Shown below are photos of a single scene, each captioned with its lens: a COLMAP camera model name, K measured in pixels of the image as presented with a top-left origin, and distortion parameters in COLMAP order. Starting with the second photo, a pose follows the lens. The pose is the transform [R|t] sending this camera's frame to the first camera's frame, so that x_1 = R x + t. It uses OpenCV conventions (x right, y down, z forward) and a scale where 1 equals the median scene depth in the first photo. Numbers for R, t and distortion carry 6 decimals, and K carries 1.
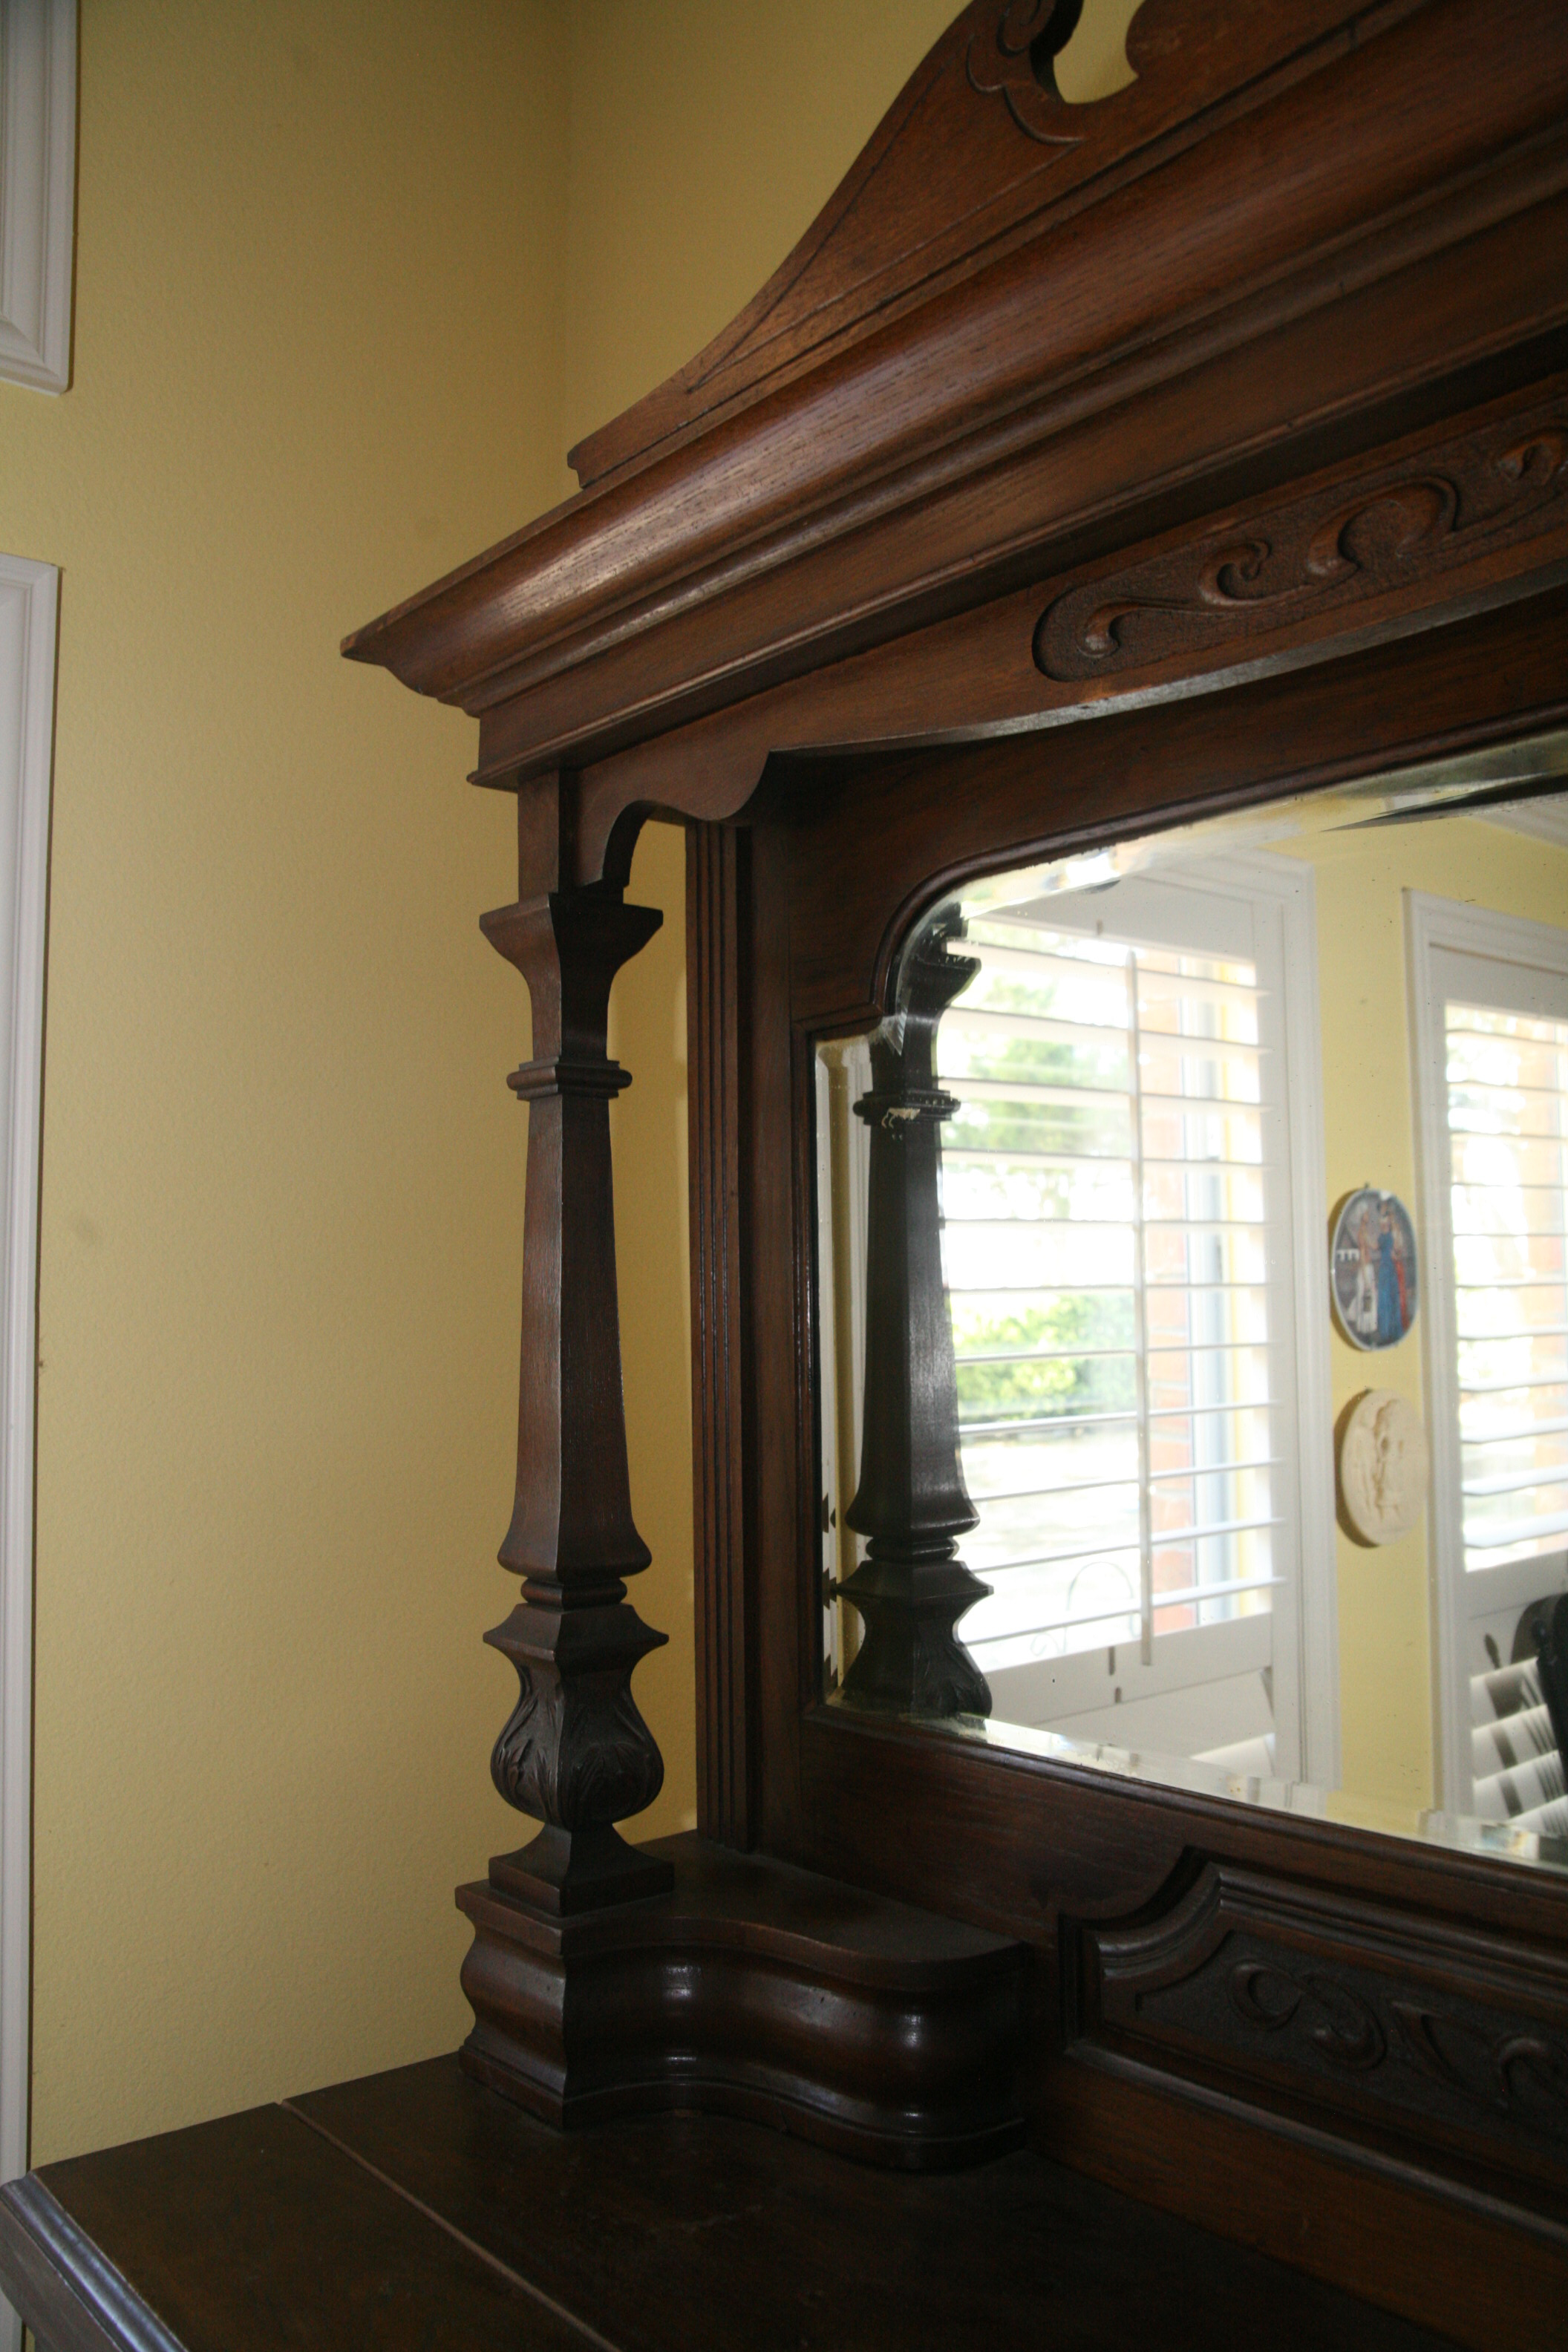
lens RADIAL K [[1867.8, 0, 777.5], [0, 1867.8, 1174.8], [0, 0, 1]] dist [-0.089777, 0.049640]
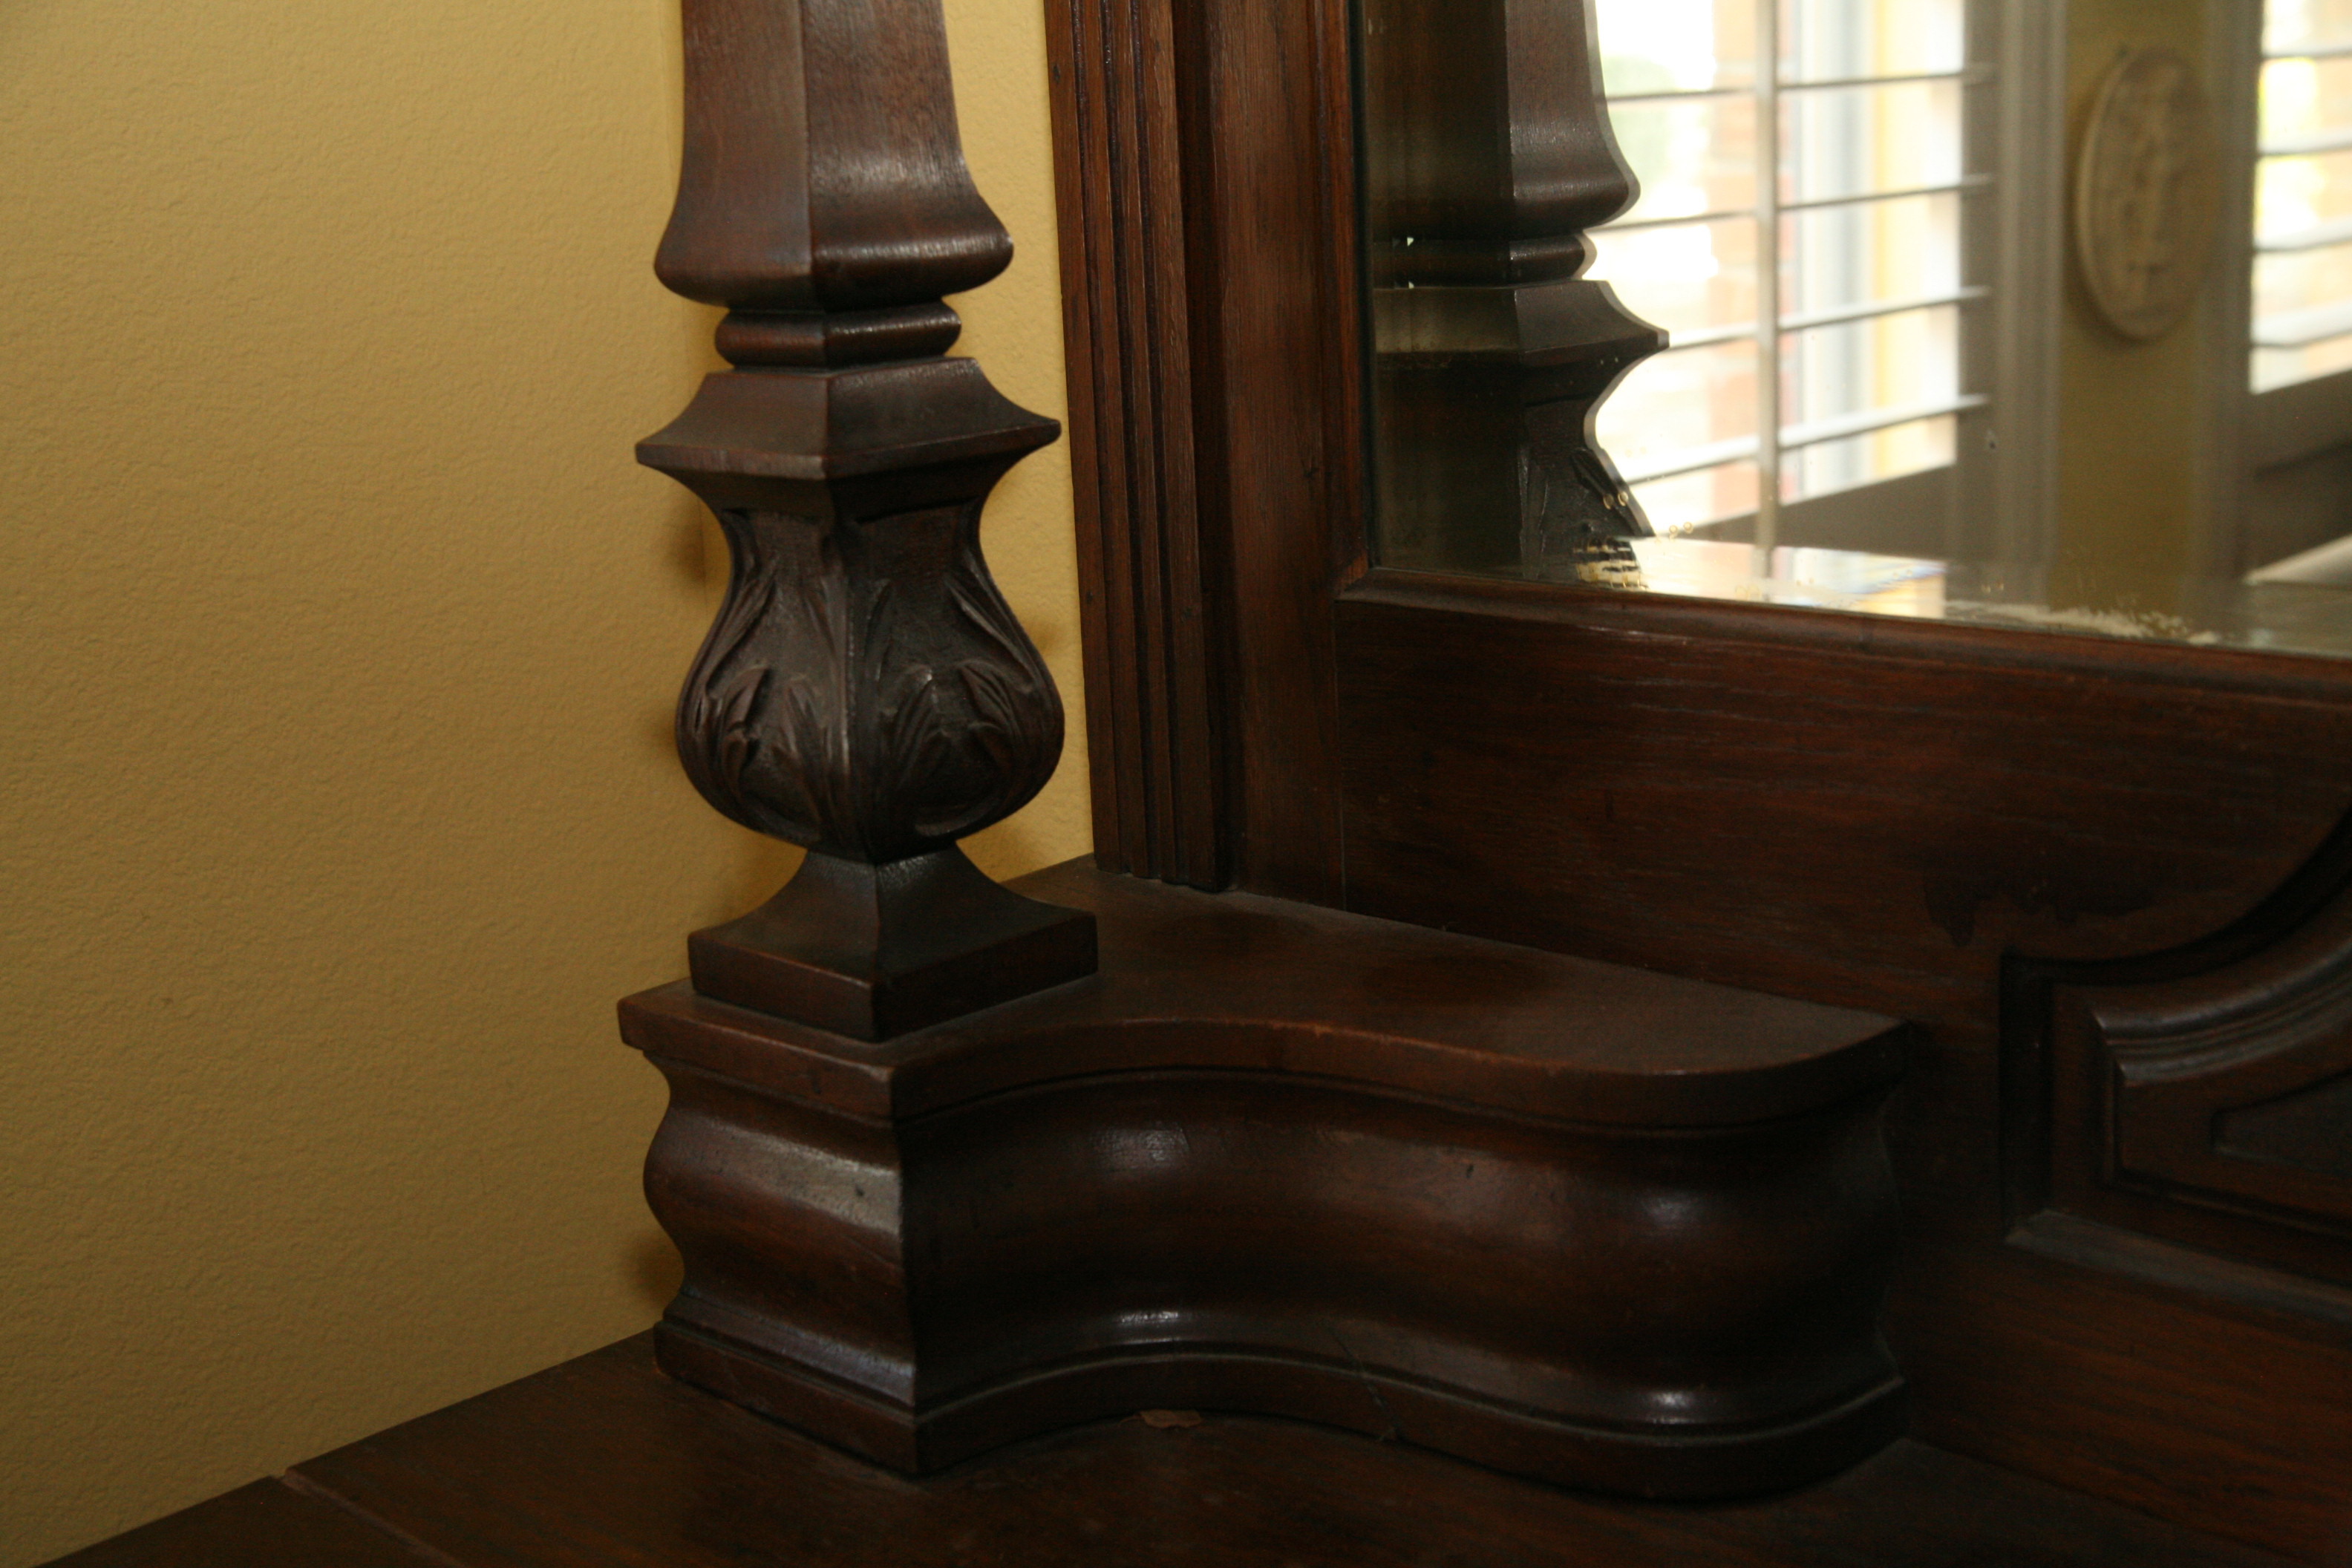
lens RADIAL K [[2916.3, 0, 1182.0], [0, 2916.3, 782.7], [0, 0, 1]] dist [-0.001909, 0.000000]
pose [[0.993420, -0.061124, 0.096849, -0.105346], [0.030530, 0.956403, 0.290449, 0.132252], [-0.110380, -0.285581, 0.951977, 0.317230]]
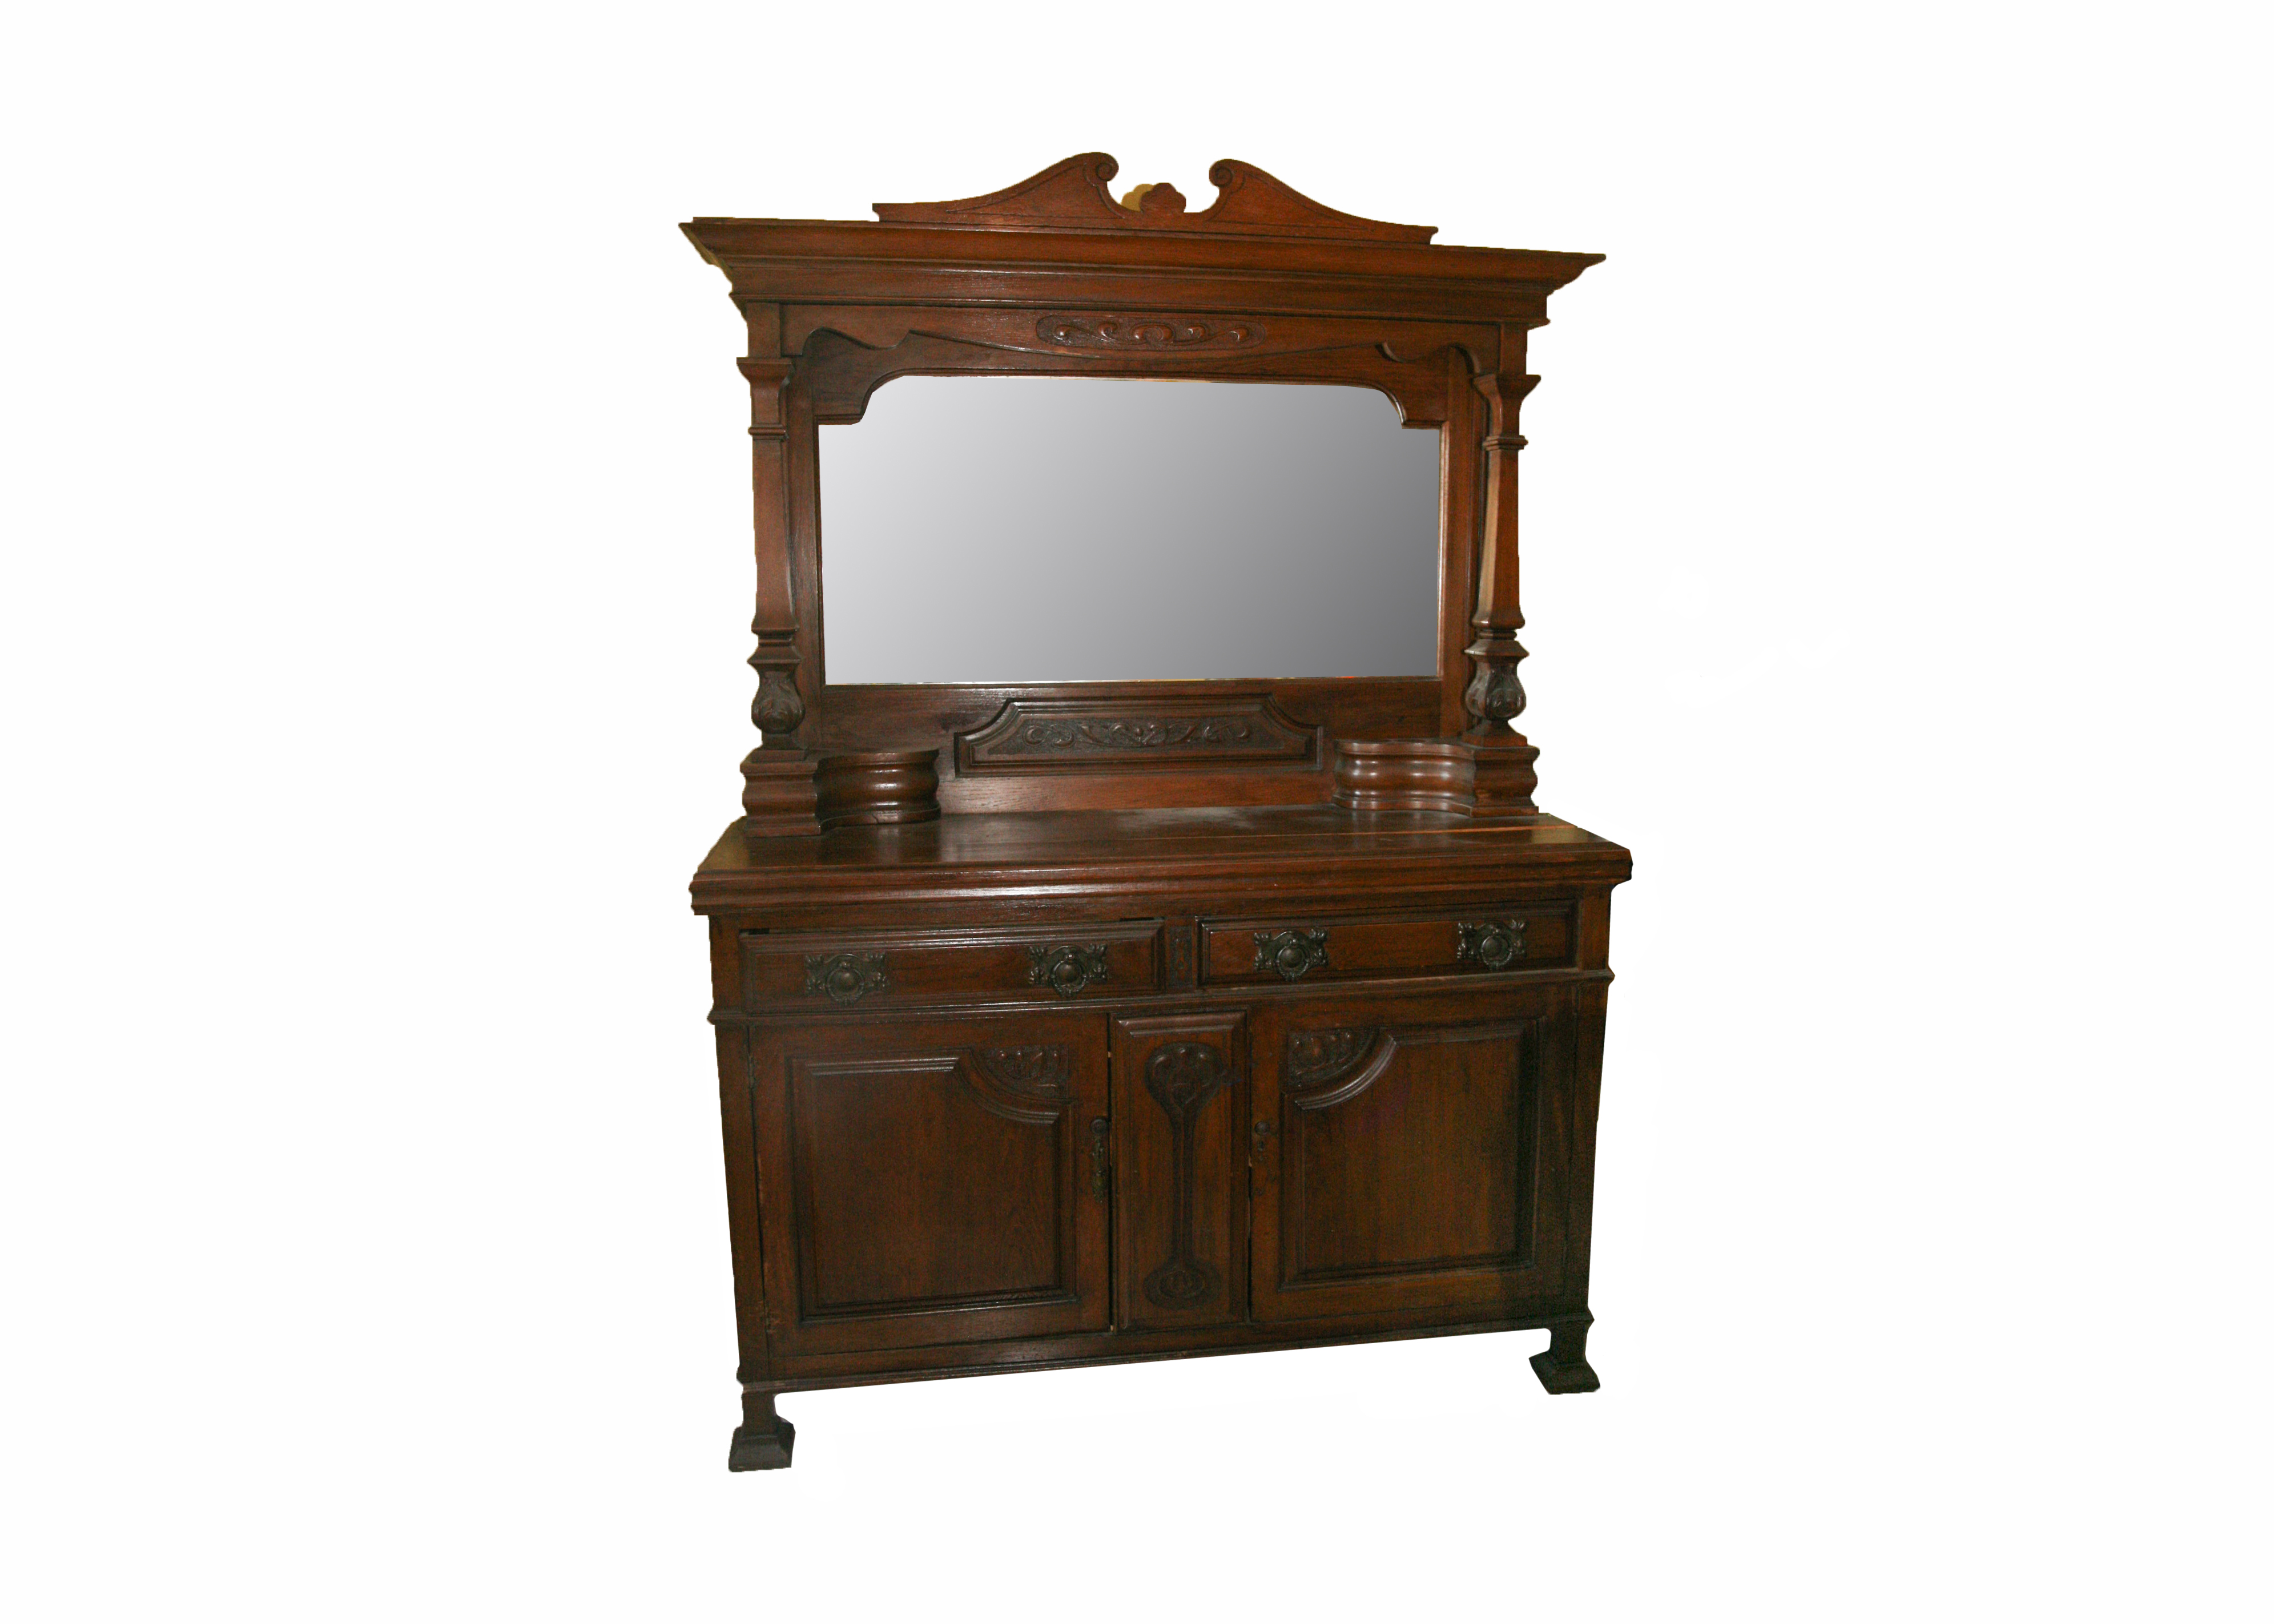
lens RADIAL K [[1461.0, 0, 1150.7], [0, 1461.0, 817.6], [0, 0, 1]] dist [-0.060831, -0.000575]
pose [[0.522664, -0.133735, 0.841984, -1.609897], [-0.068013, 0.977931, 0.197547, 0.034972], [-0.849821, -0.160517, 0.502034, -0.486242]]
